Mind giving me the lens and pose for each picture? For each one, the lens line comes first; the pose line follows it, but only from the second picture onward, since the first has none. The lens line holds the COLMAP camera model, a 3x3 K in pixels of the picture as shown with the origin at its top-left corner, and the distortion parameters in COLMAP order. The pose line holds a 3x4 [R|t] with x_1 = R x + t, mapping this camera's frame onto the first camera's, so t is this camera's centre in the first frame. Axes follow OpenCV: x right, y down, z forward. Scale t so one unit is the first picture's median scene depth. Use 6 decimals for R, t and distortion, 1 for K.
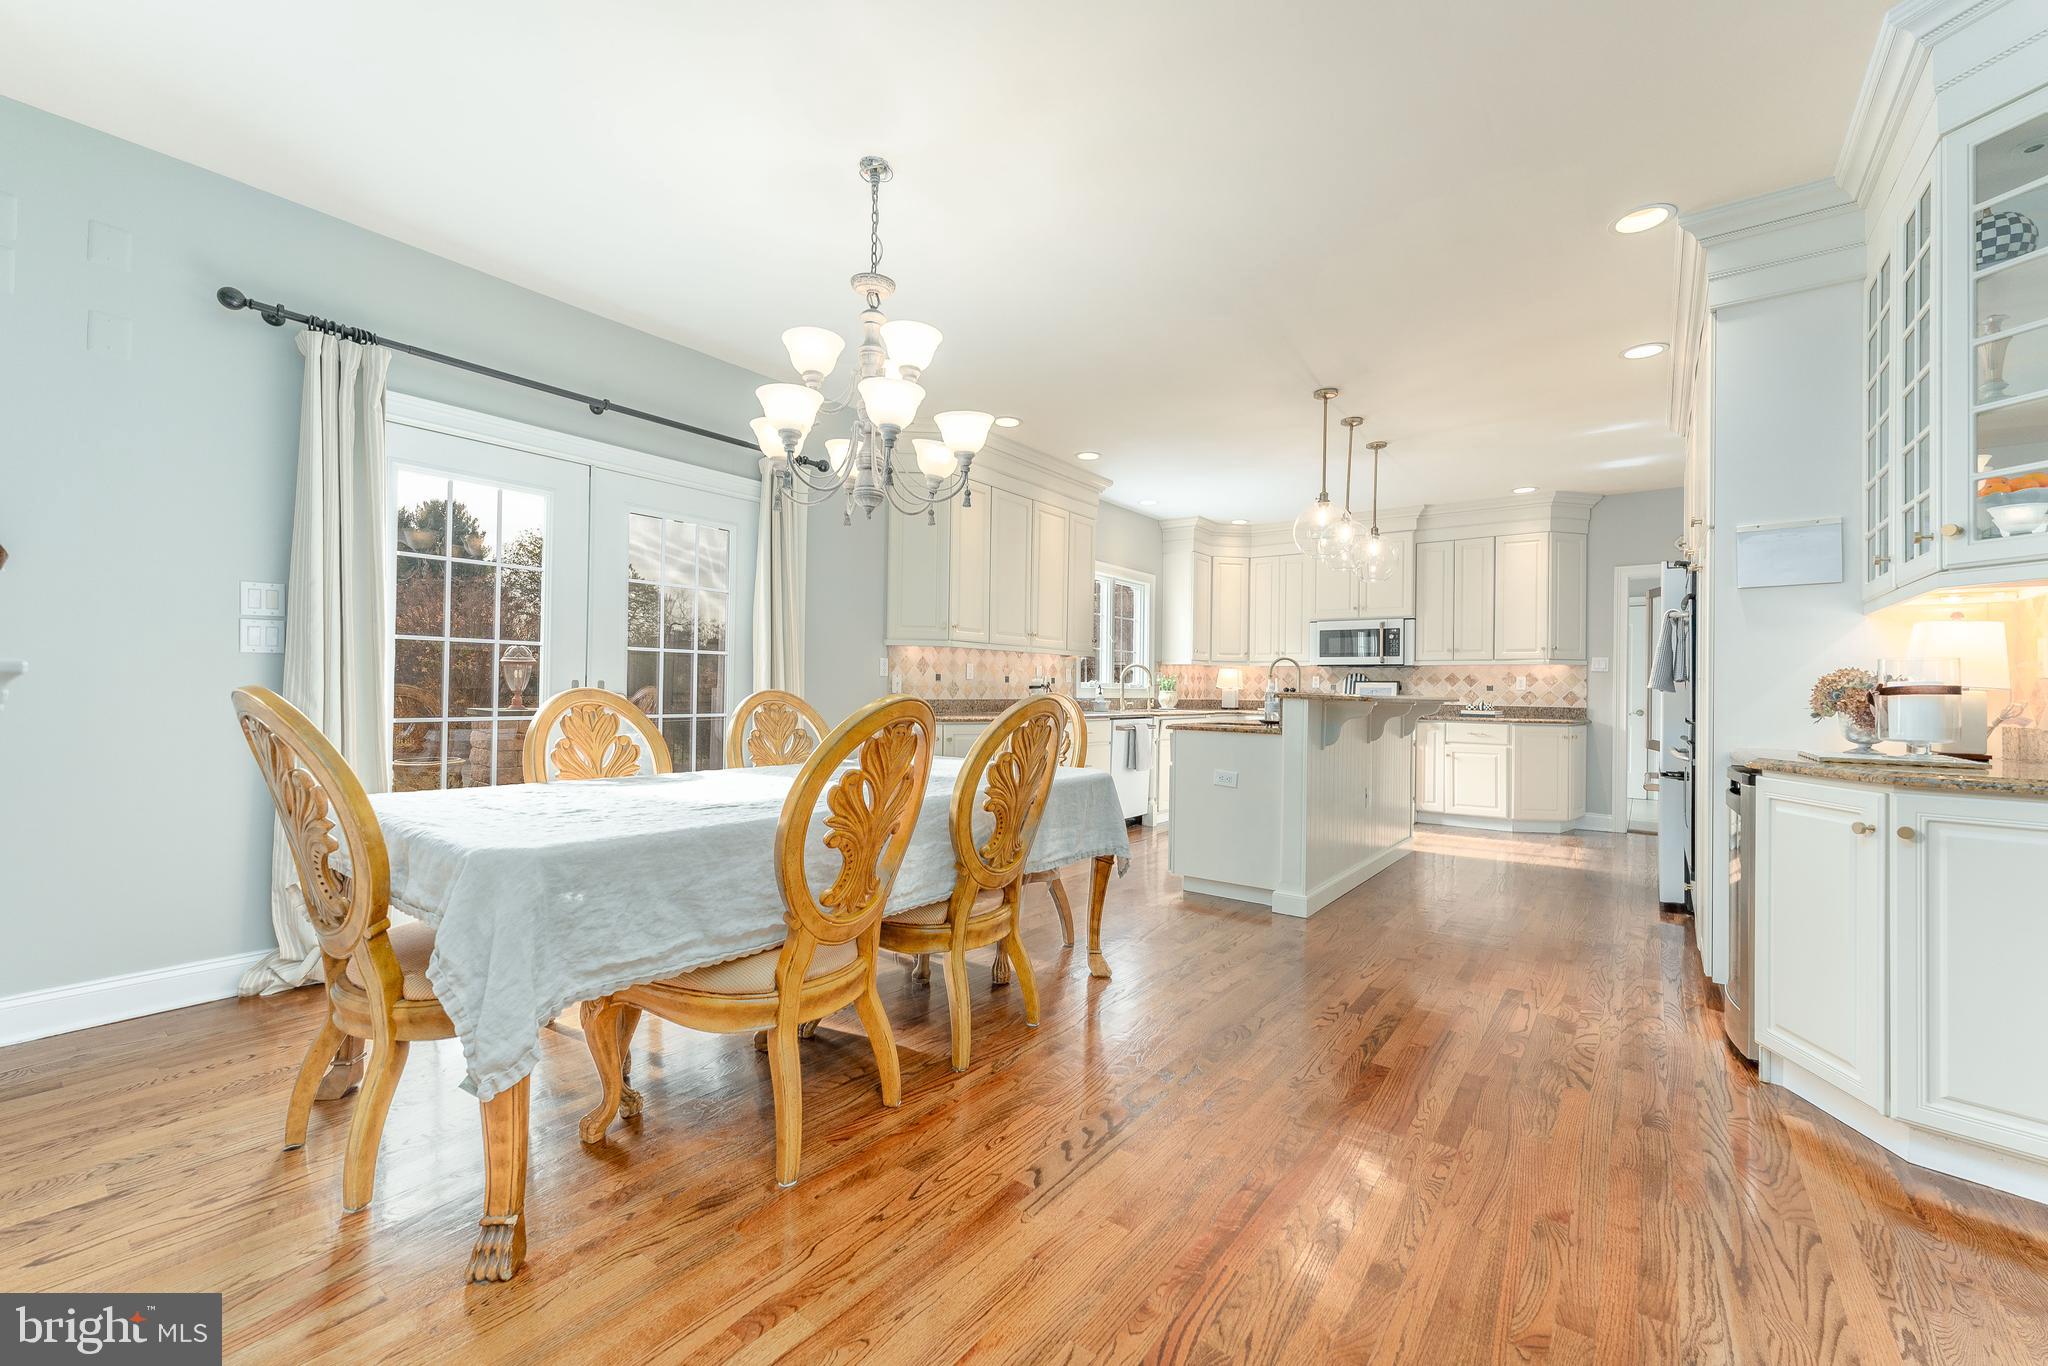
lens RADIAL K [[836.8, 0, 1034.3], [0, 836.8, 678.0], [0, 0, 1]] dist [0.002608, 0.000275]
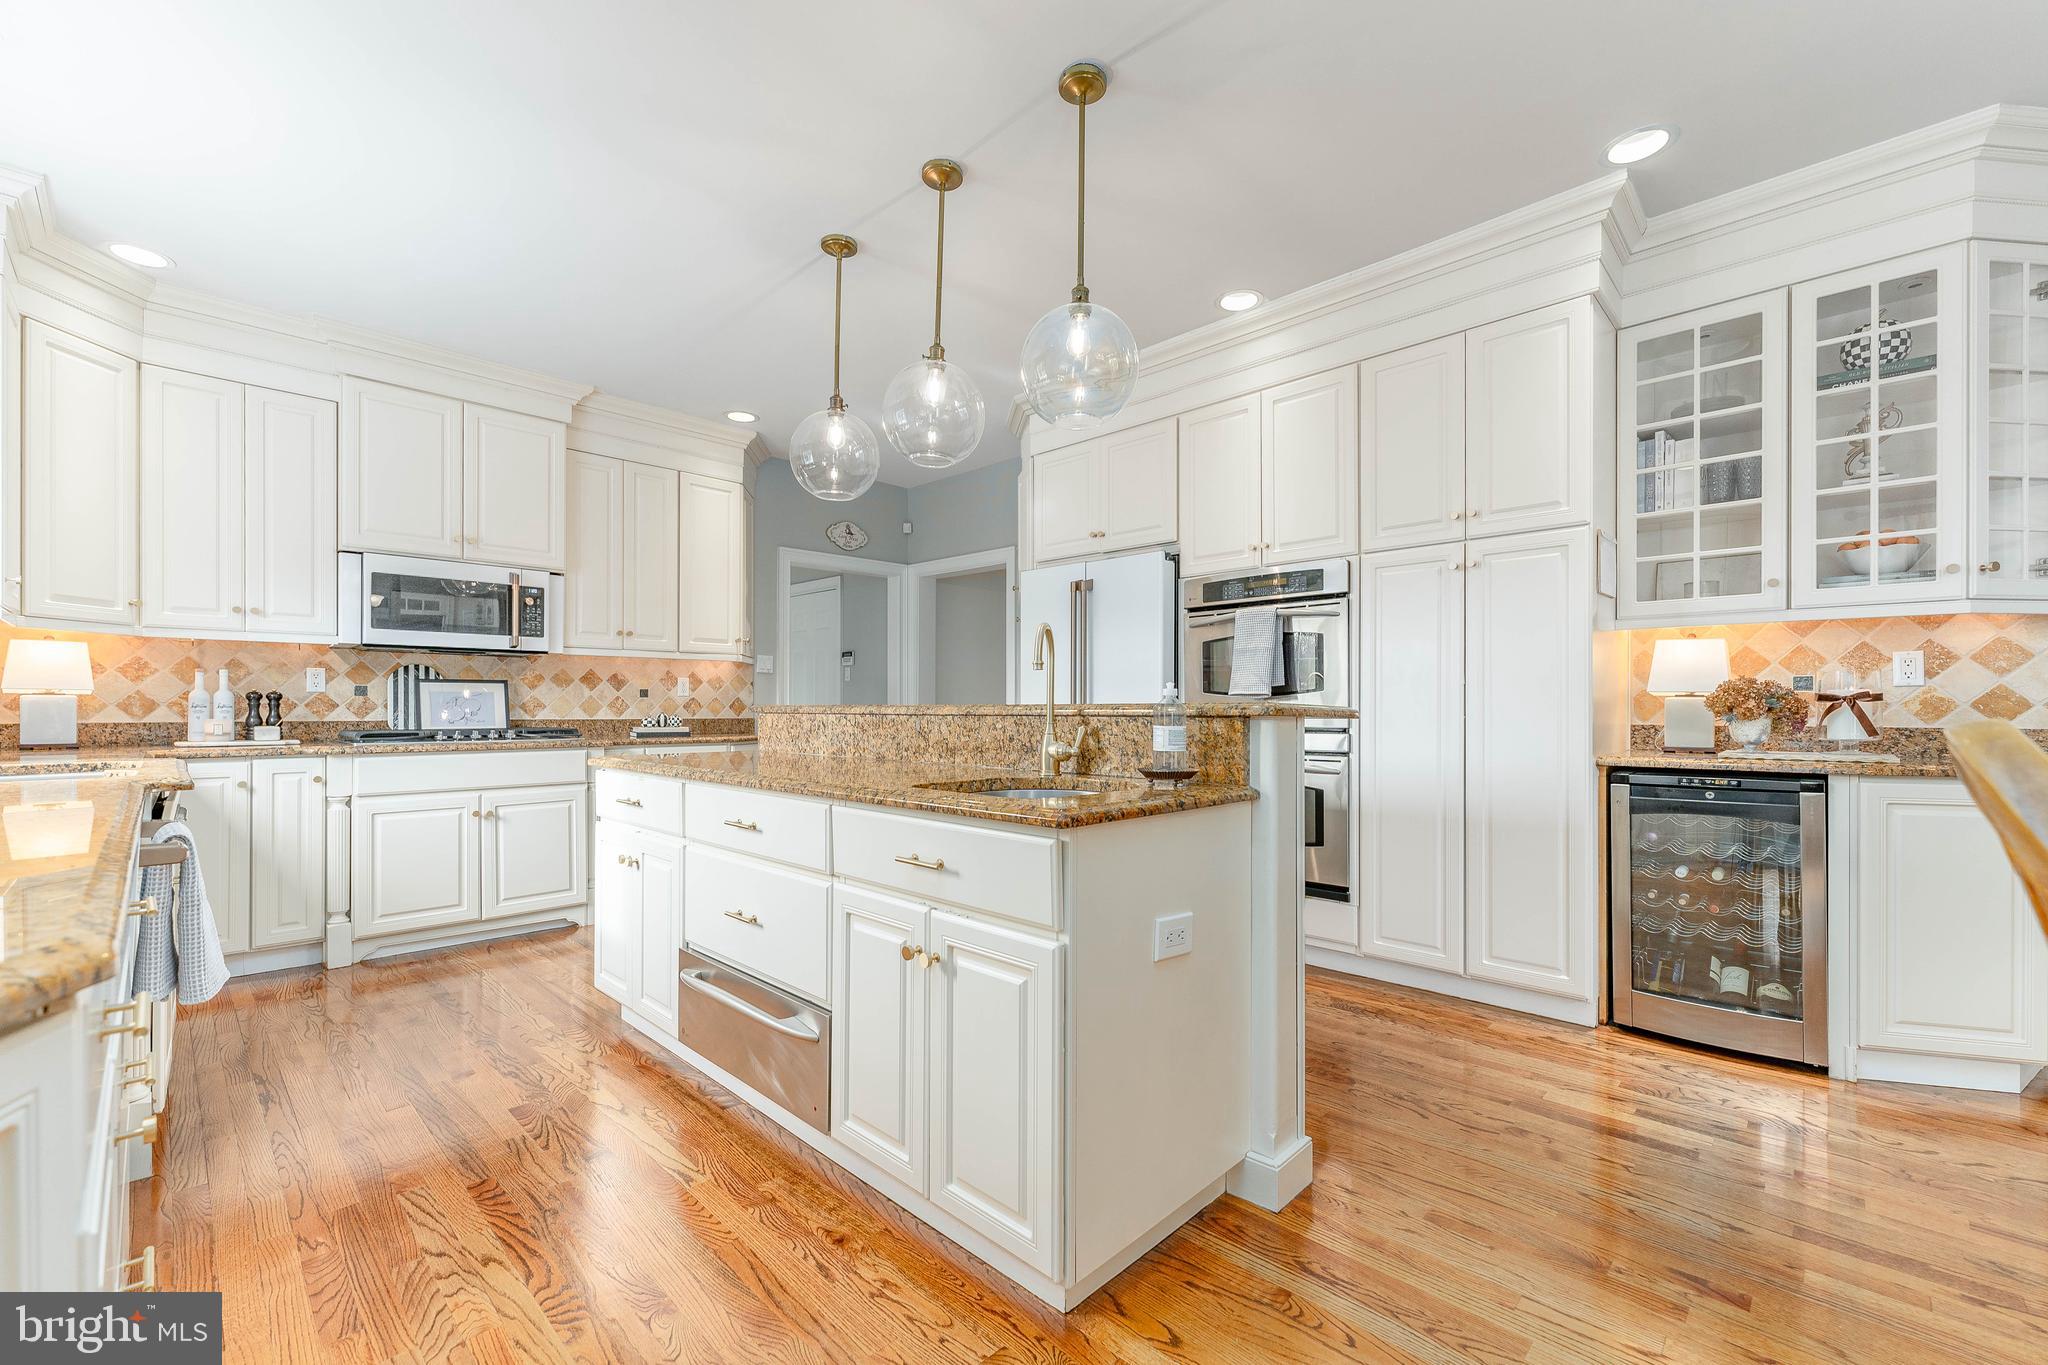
lens RADIAL K [[836.8, 0, 1007.0], [0, 836.8, 707.3], [0, 0, 1]] dist [0.002608, 0.000275]
pose [[0.136888, -0.015211, 0.990470, -0.089357], [-0.014649, 0.999742, 0.017378, 0.007243], [-0.990478, -0.016889, 0.136630, 0.604633]]
